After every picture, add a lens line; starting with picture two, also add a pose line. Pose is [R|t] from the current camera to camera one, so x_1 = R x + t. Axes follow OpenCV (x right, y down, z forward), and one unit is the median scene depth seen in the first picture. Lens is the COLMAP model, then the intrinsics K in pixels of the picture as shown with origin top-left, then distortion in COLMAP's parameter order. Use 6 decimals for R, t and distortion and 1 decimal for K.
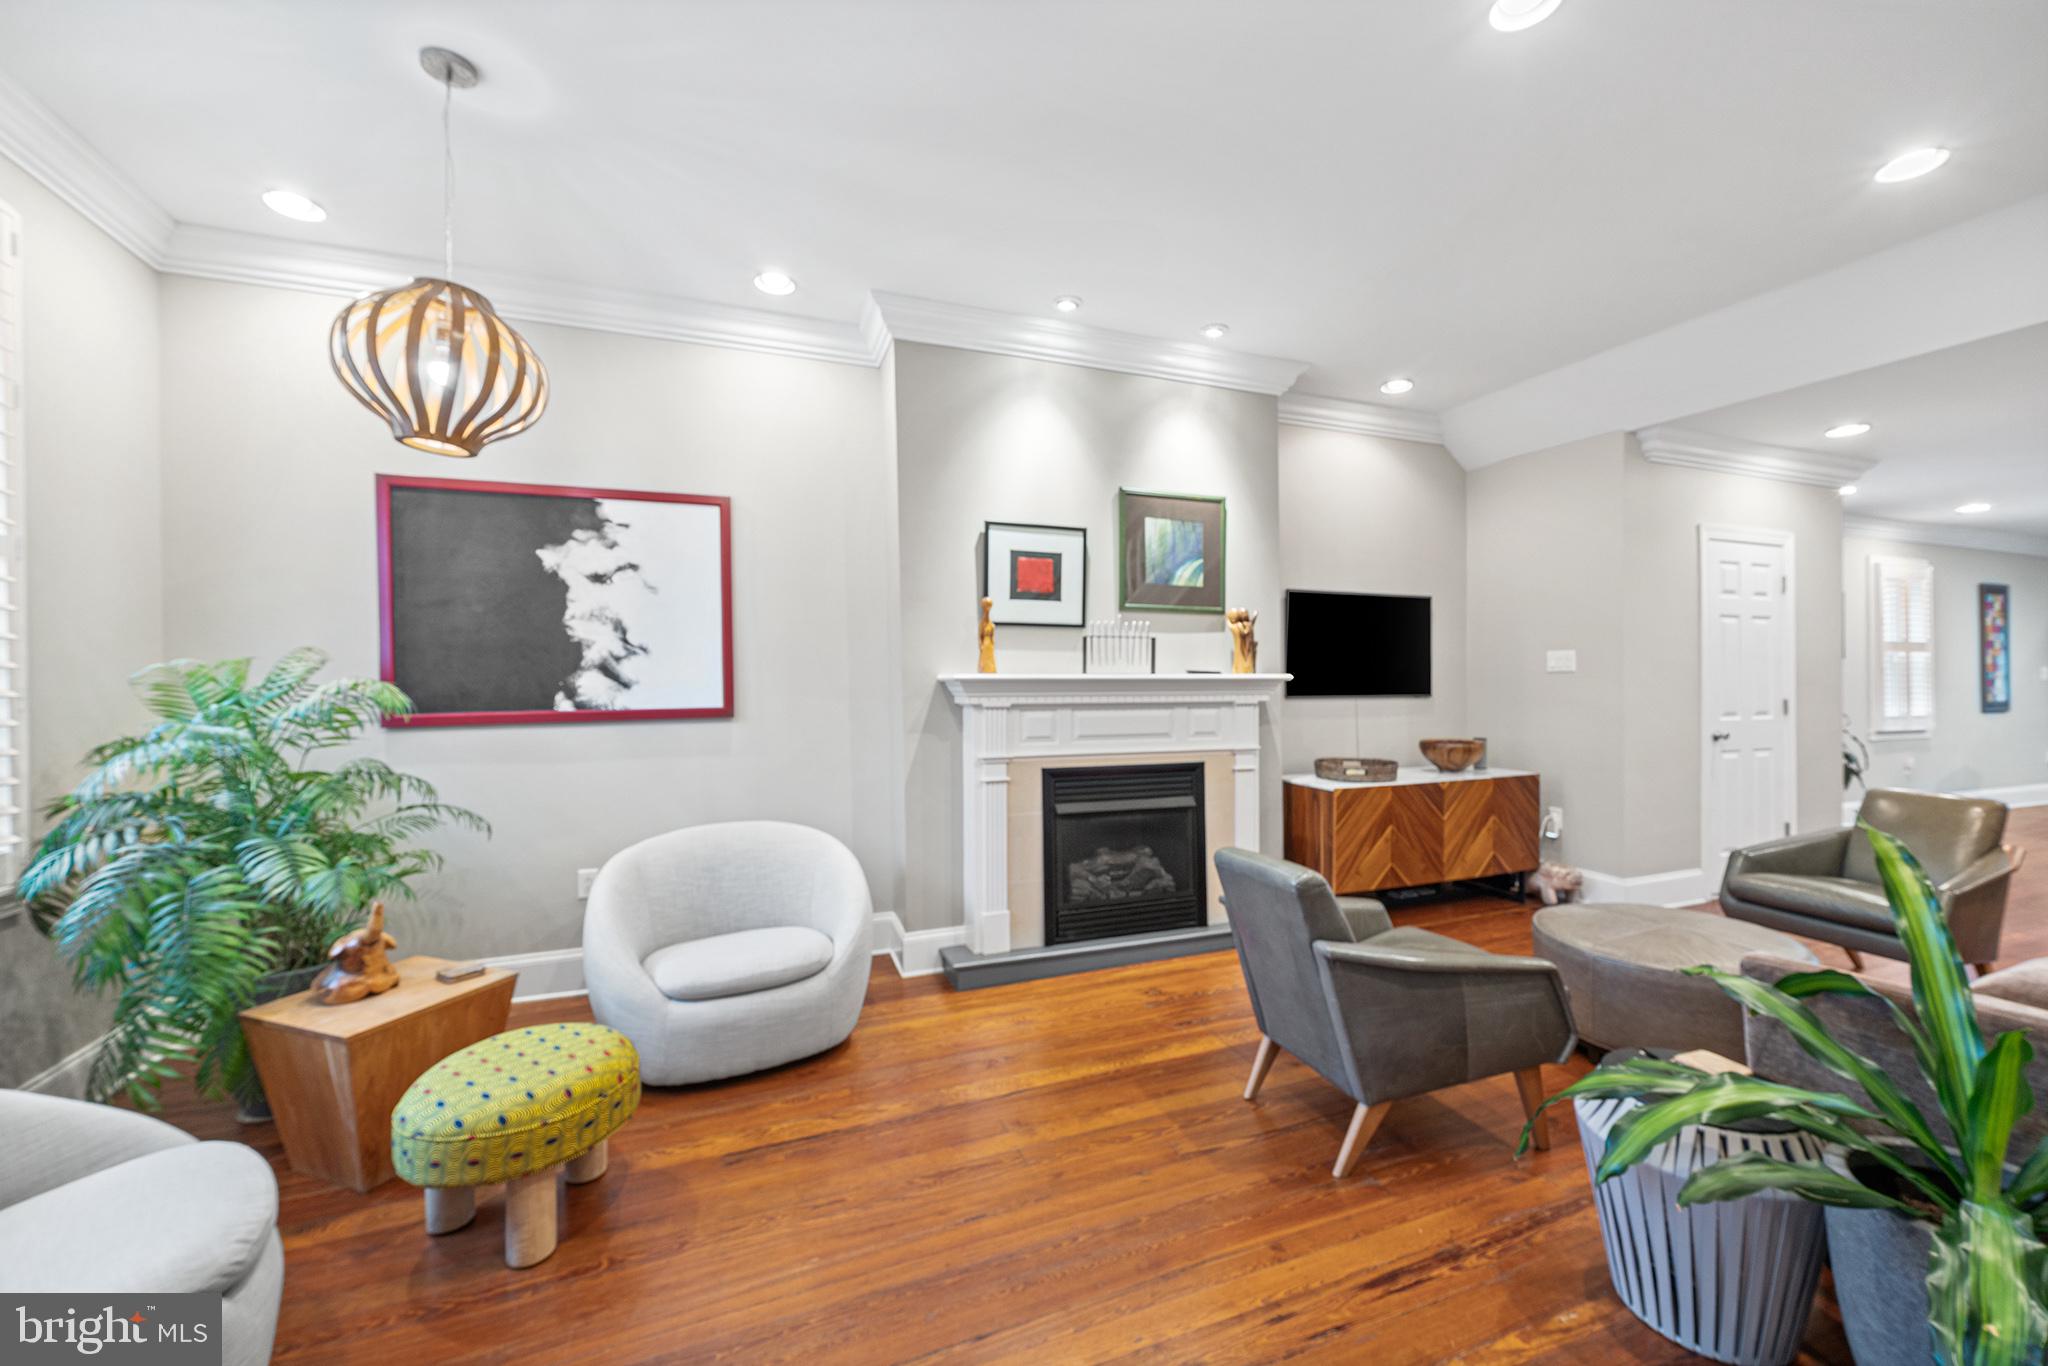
lens RADIAL K [[806.7, 0, 1020.8], [0, 806.7, 680.0], [0, 0, 1]] dist [0.003799, -0.000598]
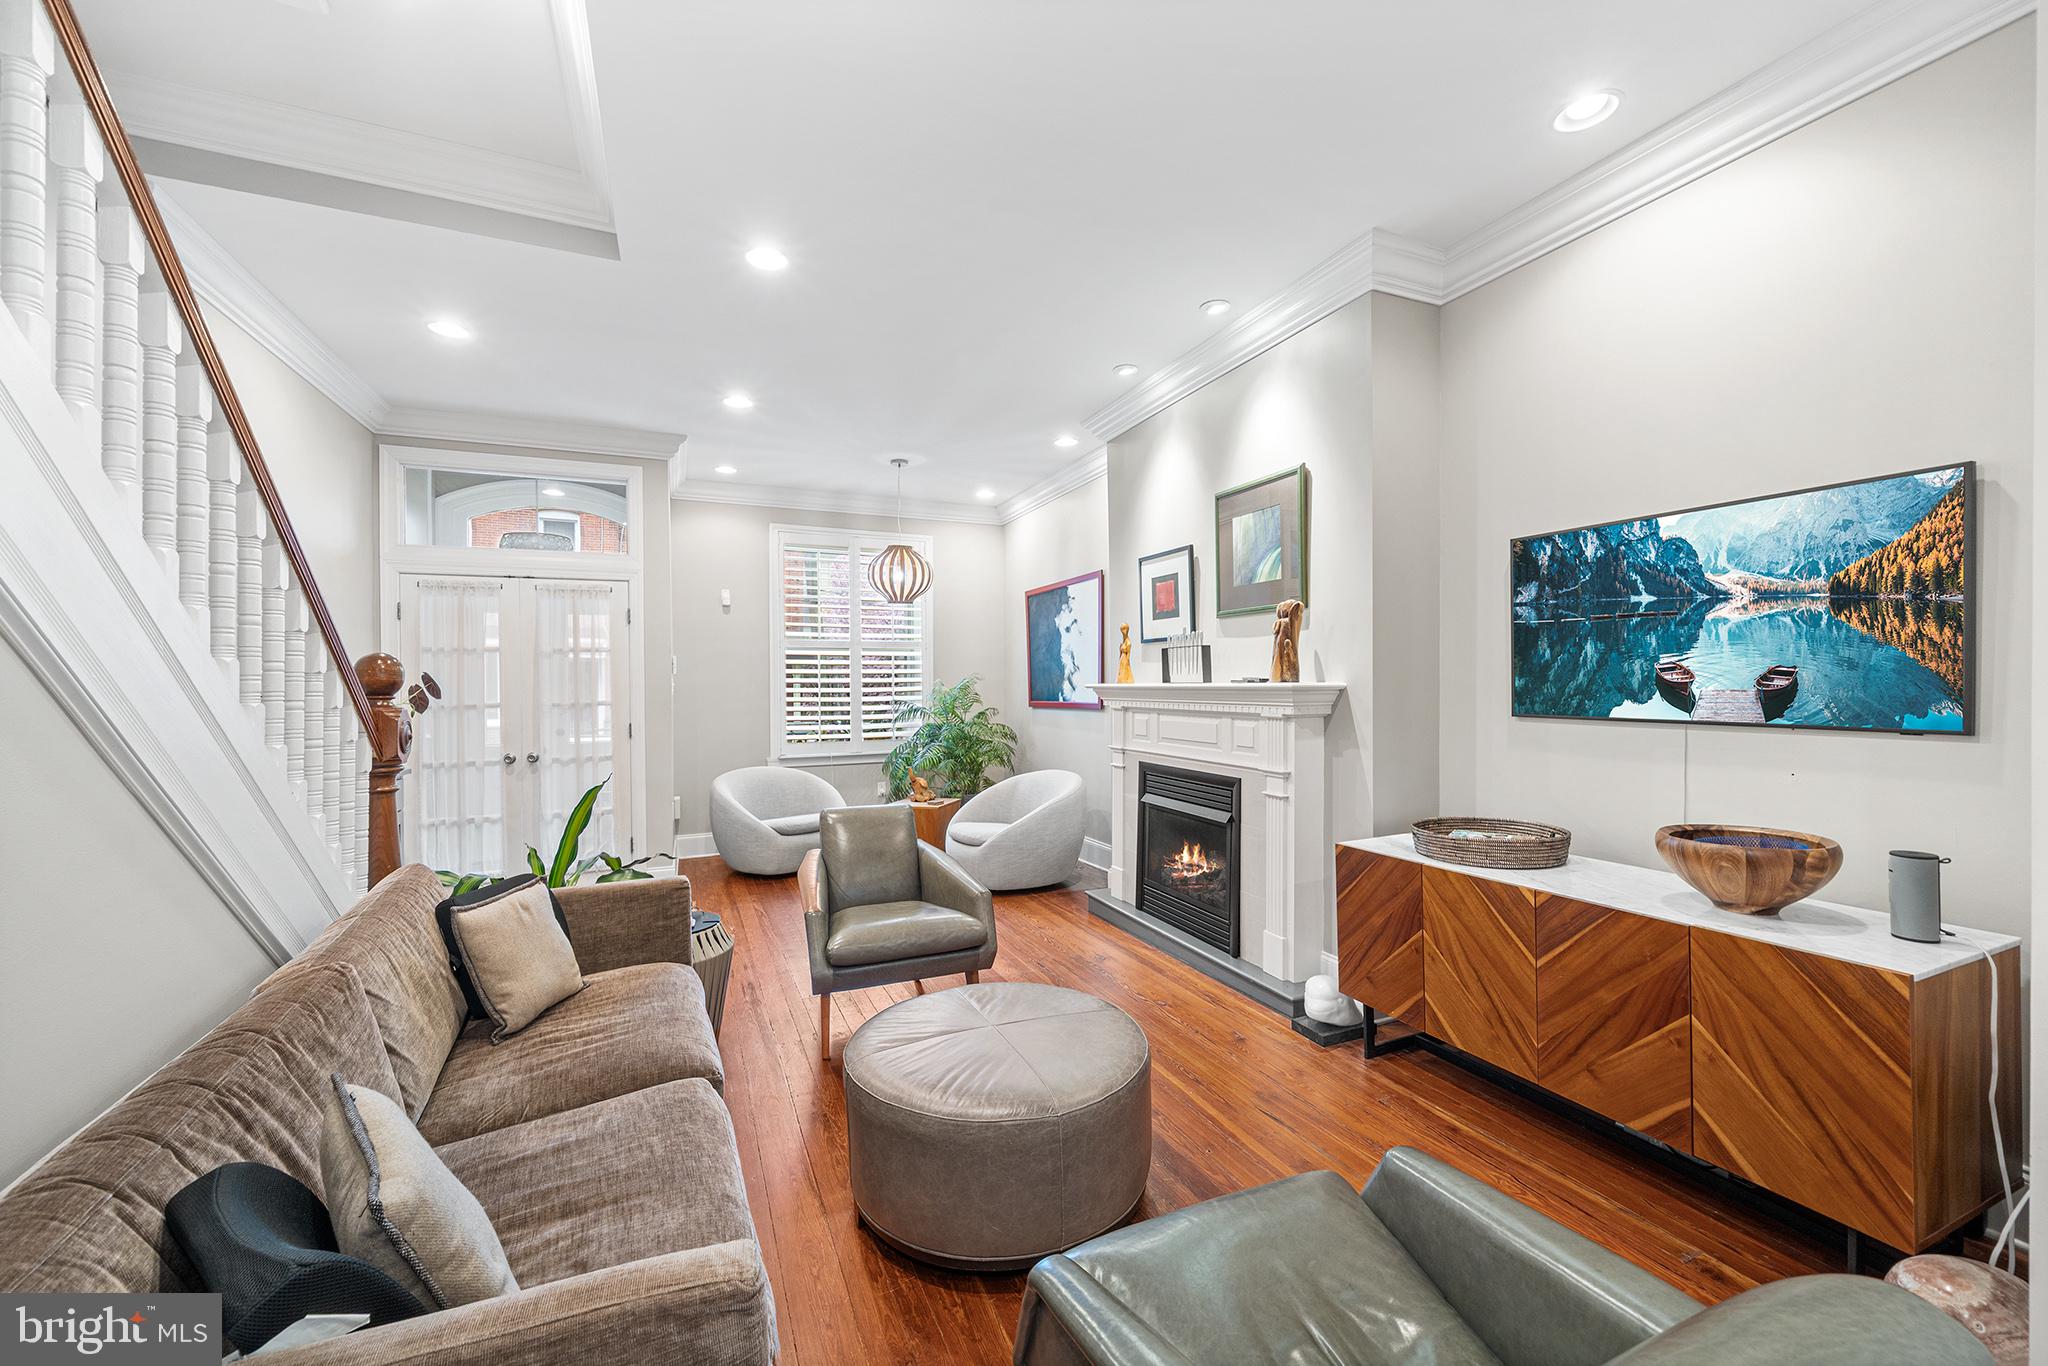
lens RADIAL K [[806.7, 0, 1008.7], [0, 806.7, 701.3], [0, 0, 1]] dist [0.003799, -0.000598]
pose [[0.017824, 0.026985, -0.999477, 1.284309], [0.009693, 0.999584, 0.027160, -0.014727], [0.999794, -0.010172, 0.017555, 0.826583]]
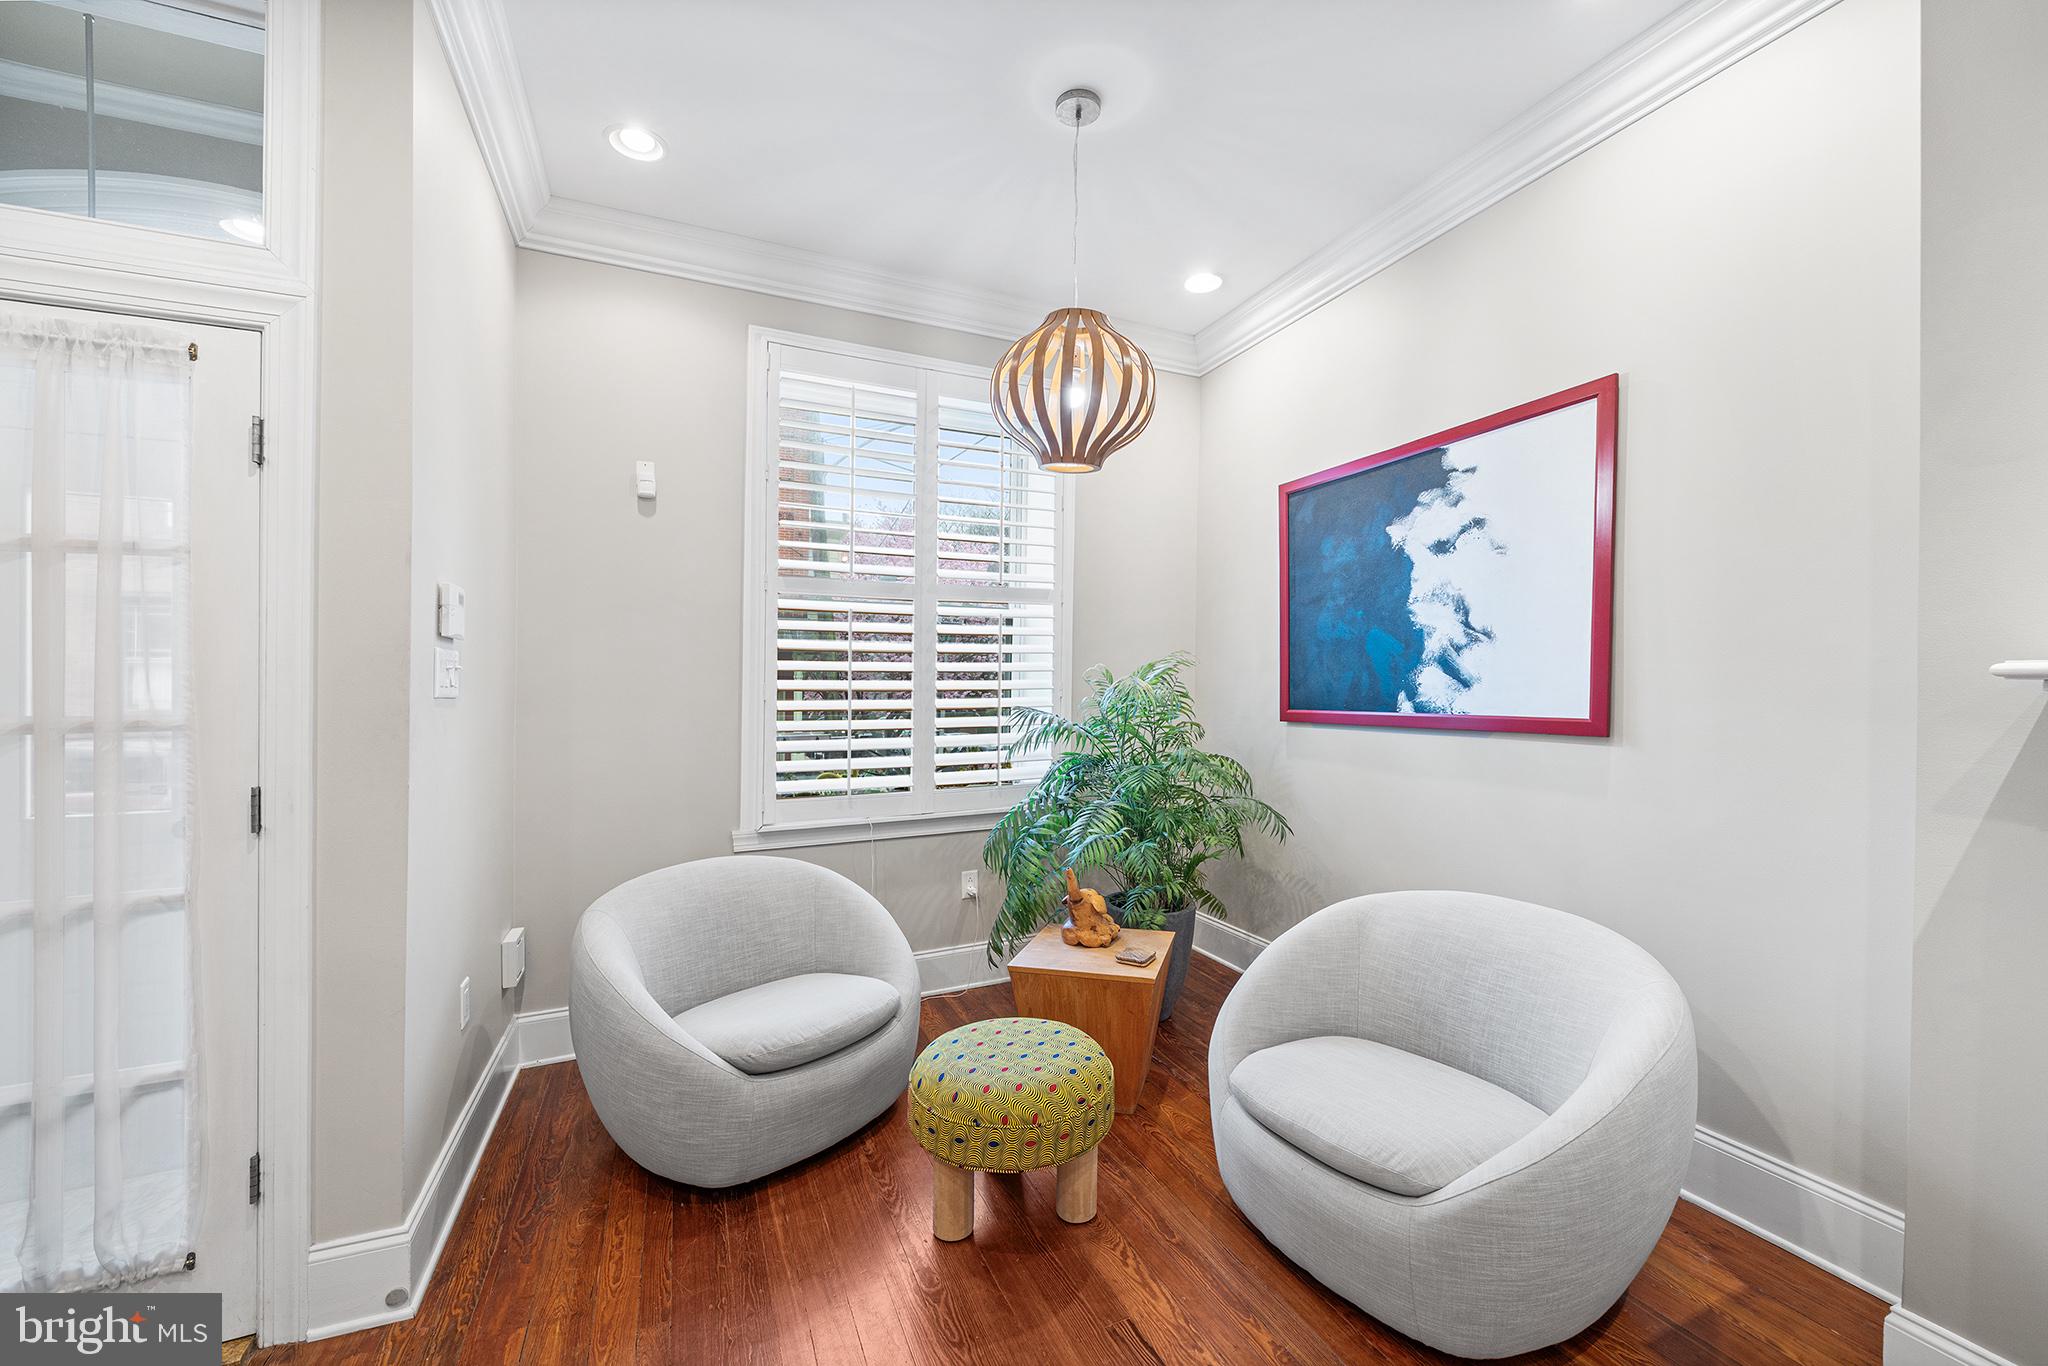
lens RADIAL K [[806.7, 0, 1041.1], [0, 806.7, 679.6], [0, 0, 1]] dist [0.003799, -0.000598]
pose [[0.066865, 0.000870, -0.997762, 0.231161], [0.002098, 0.999997, 0.001013, 0.001224], [0.997760, -0.002161, 0.066863, 0.554525]]
